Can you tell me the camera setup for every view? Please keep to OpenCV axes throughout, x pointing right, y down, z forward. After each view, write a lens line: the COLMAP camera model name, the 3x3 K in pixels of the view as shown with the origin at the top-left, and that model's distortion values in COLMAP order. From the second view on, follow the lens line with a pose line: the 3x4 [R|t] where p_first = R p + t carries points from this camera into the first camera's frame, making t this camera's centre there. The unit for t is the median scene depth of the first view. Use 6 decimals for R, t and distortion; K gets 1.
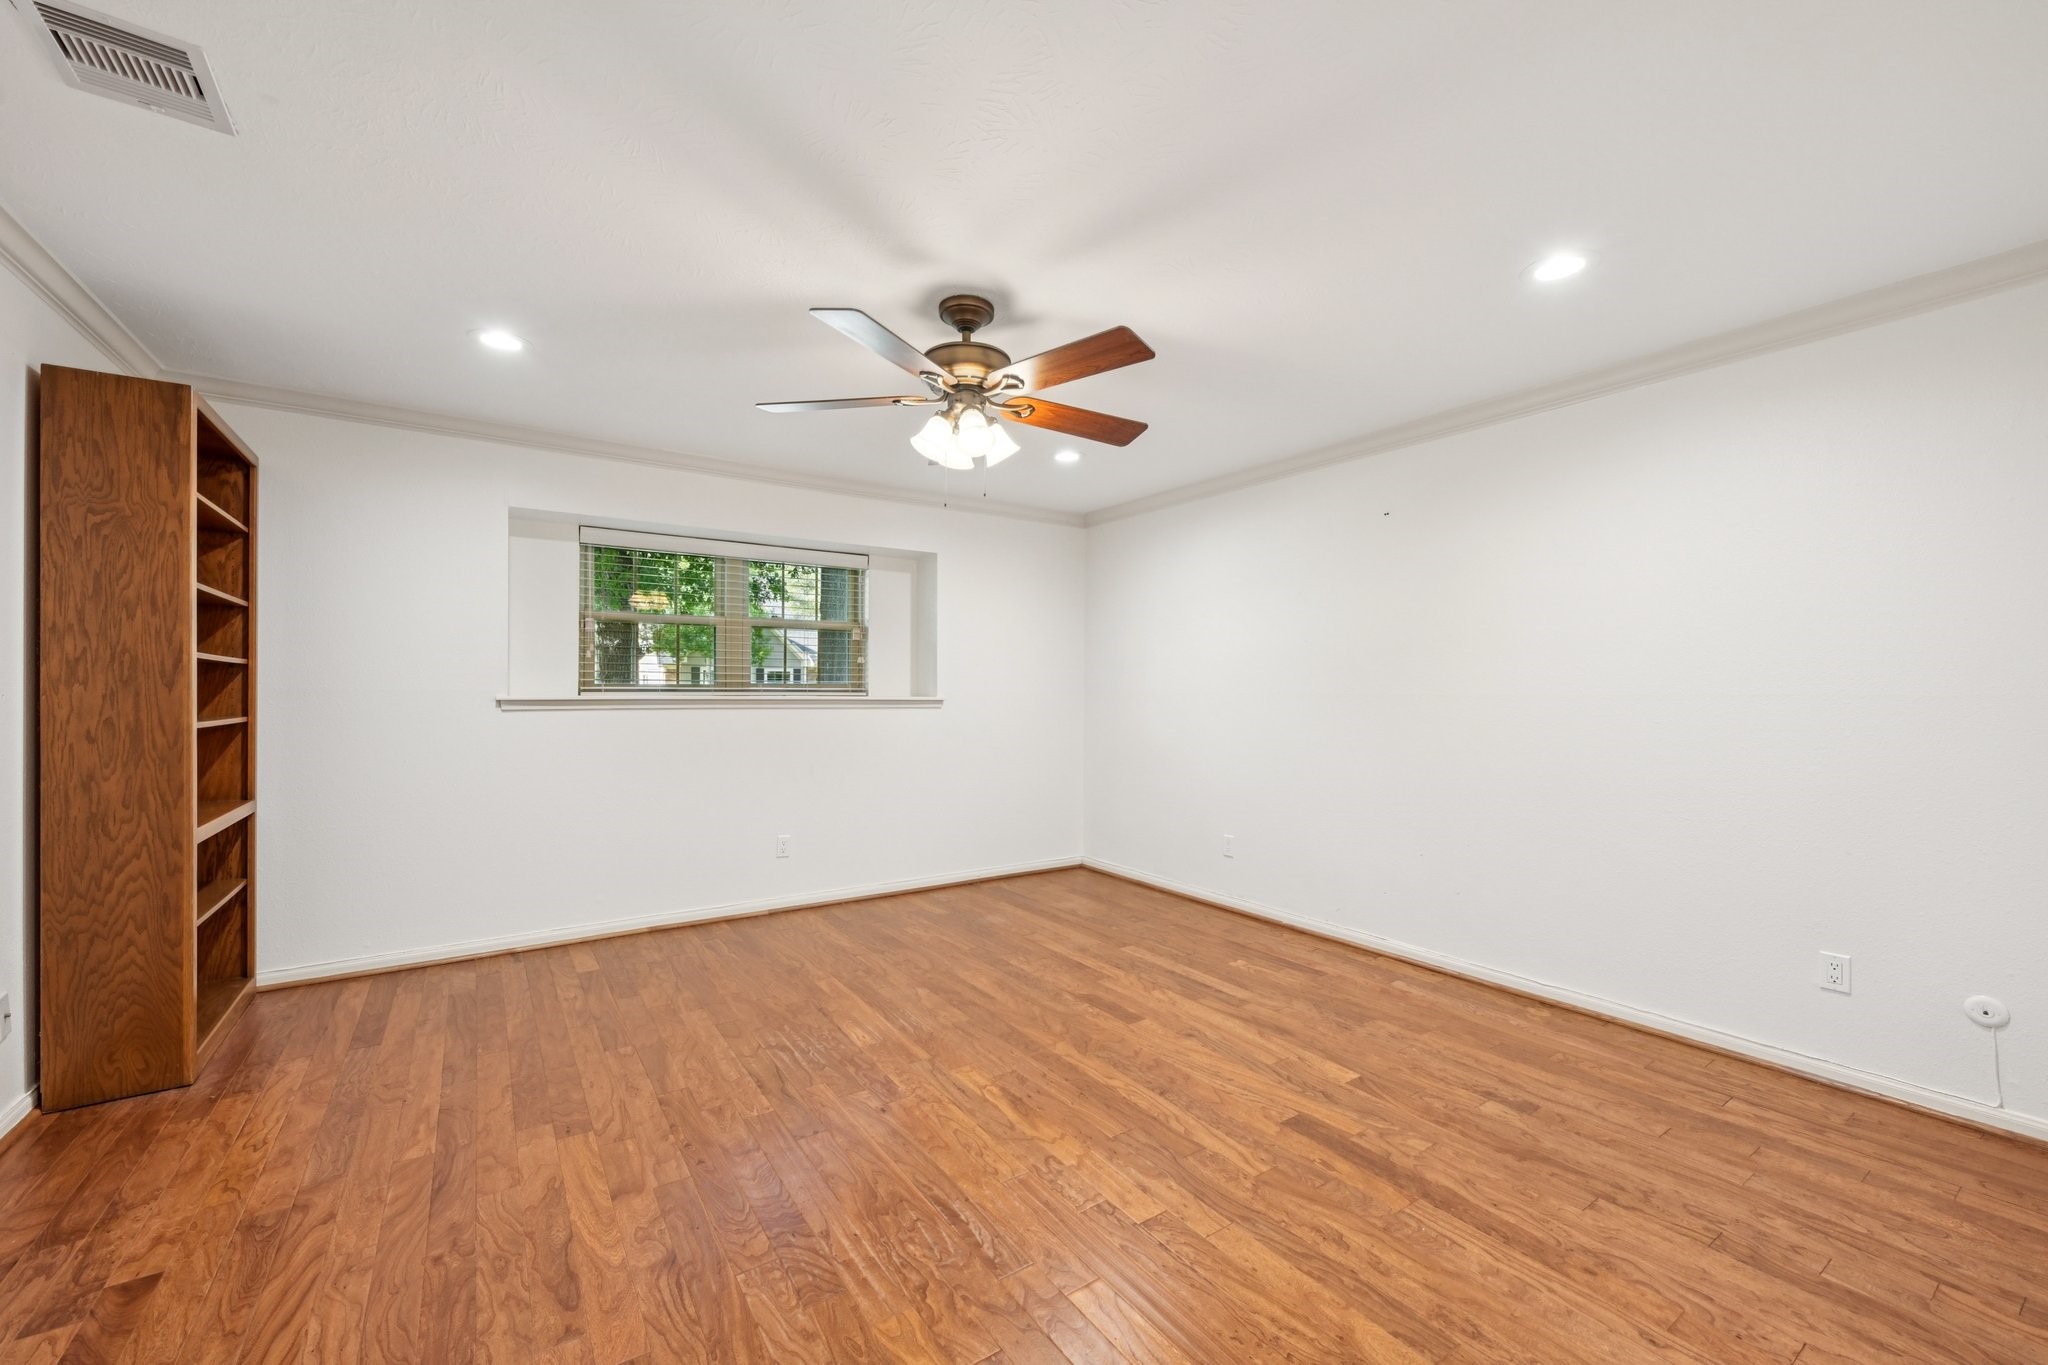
lens RADIAL K [[813.3, 0, 1024.6], [0, 813.3, 687.6], [0, 0, 1]] dist [0.001201, 0.000444]
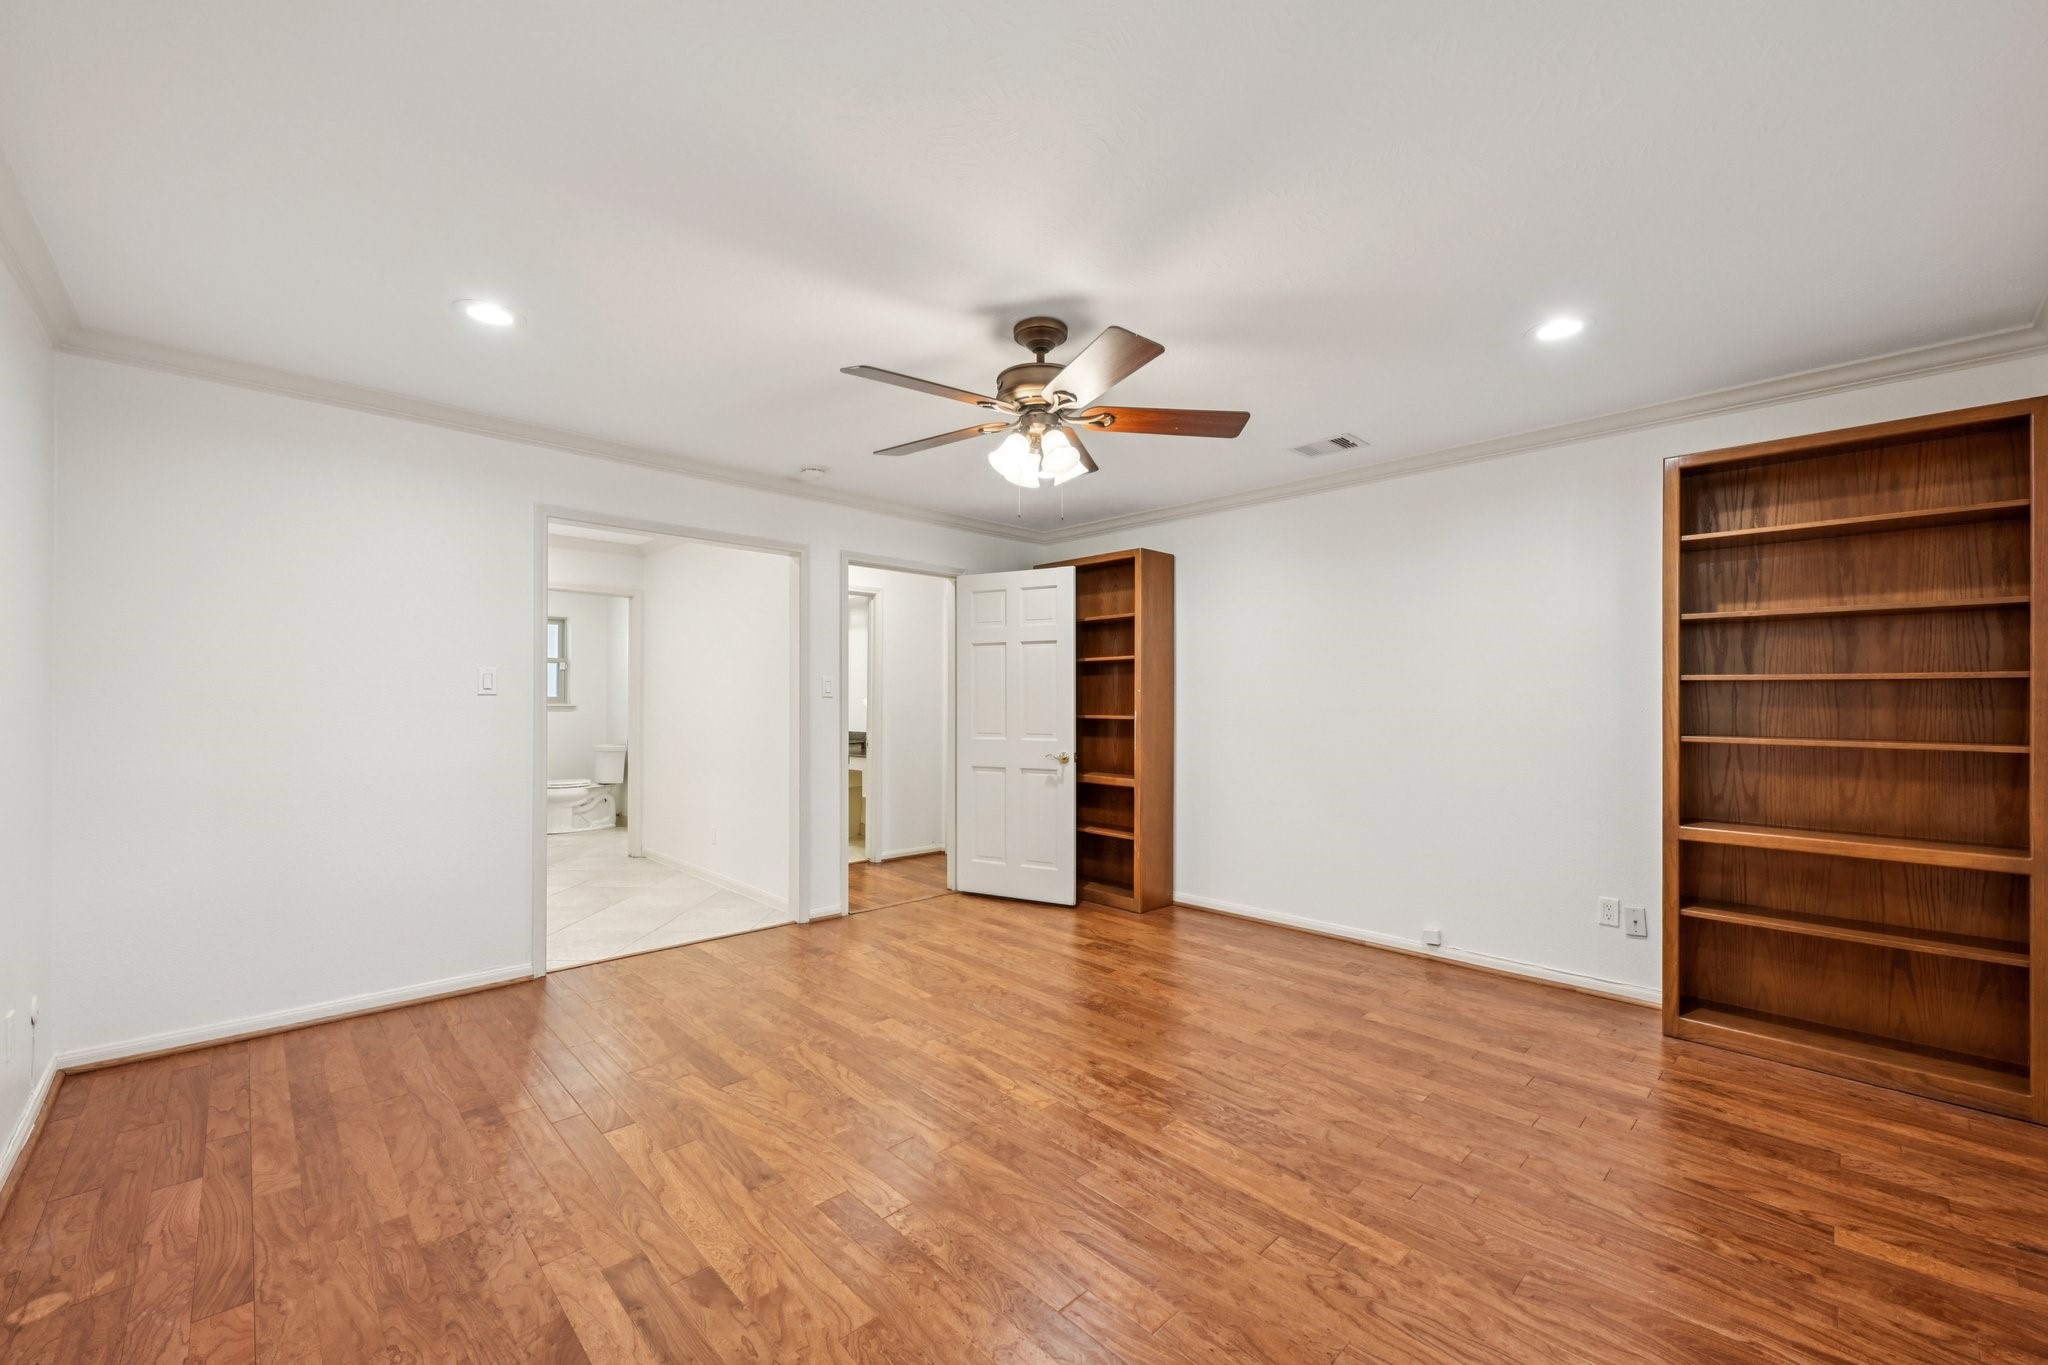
lens RADIAL K [[809.1, 0, 1030.4], [0, 809.1, 701.7], [0, 0, 1]] dist [0.000373, 0.000148]
pose [[-0.983599, -0.008110, -0.180186, 0.111597], [-0.007553, 0.999964, -0.003778, 0.003772], [0.180210, -0.002355, -0.983625, 1.858557]]
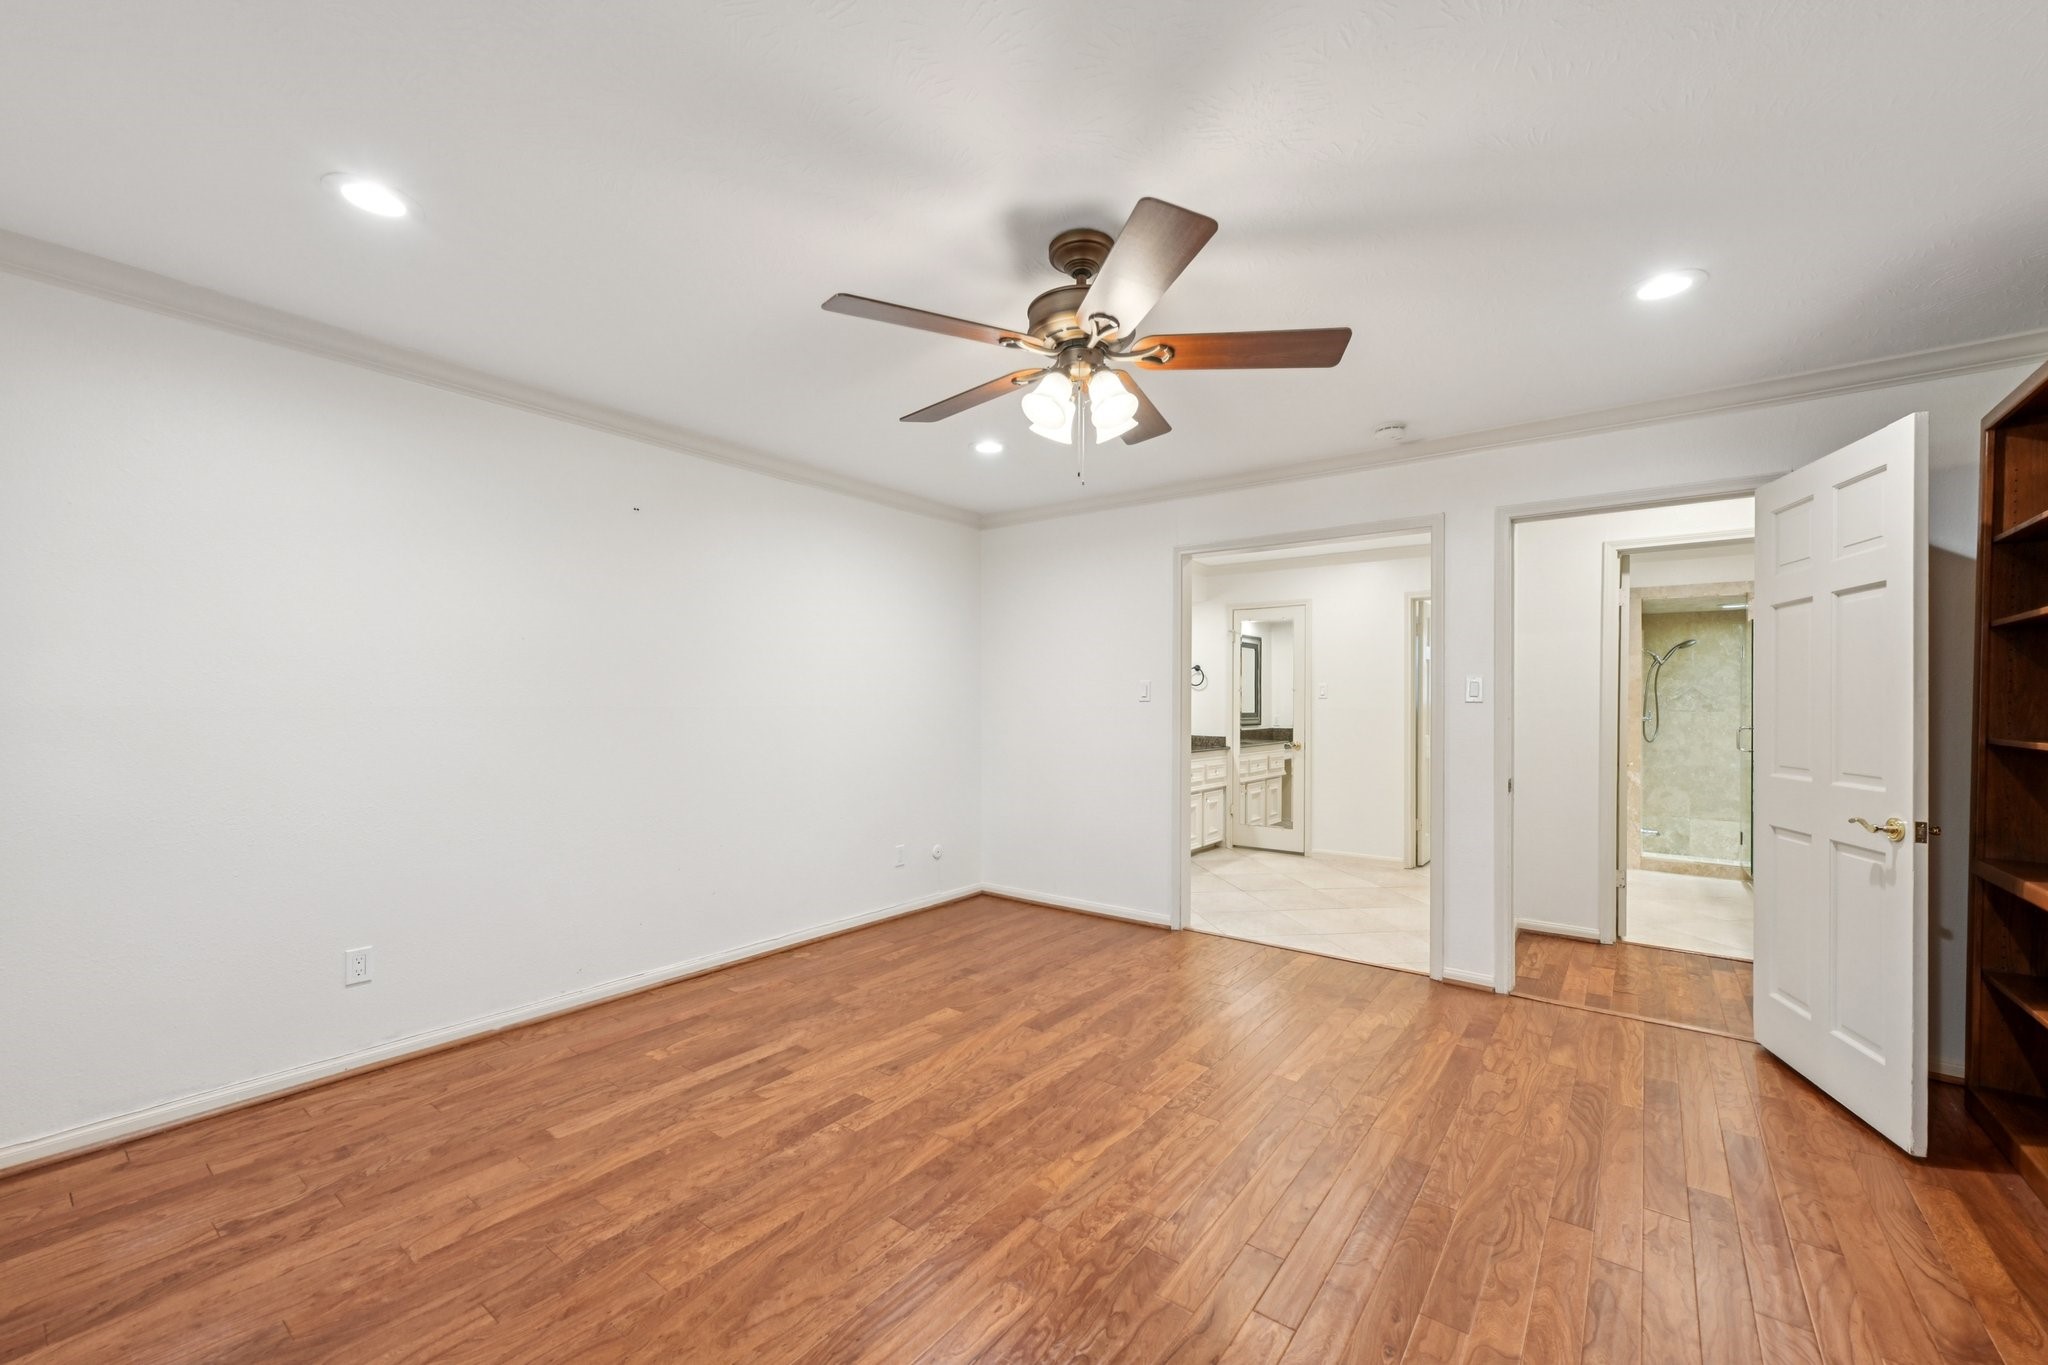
lens RADIAL K [[815.4, 0, 1032.0], [0, 815.4, 700.2], [0, 0, 1]] dist [0.008929, -0.000020]
pose [[-0.327710, -0.000434, 0.944778, -0.794474], [-0.008831, 0.999958, -0.002603, -0.001543], [-0.944737, -0.009196, -0.327700, 1.233826]]
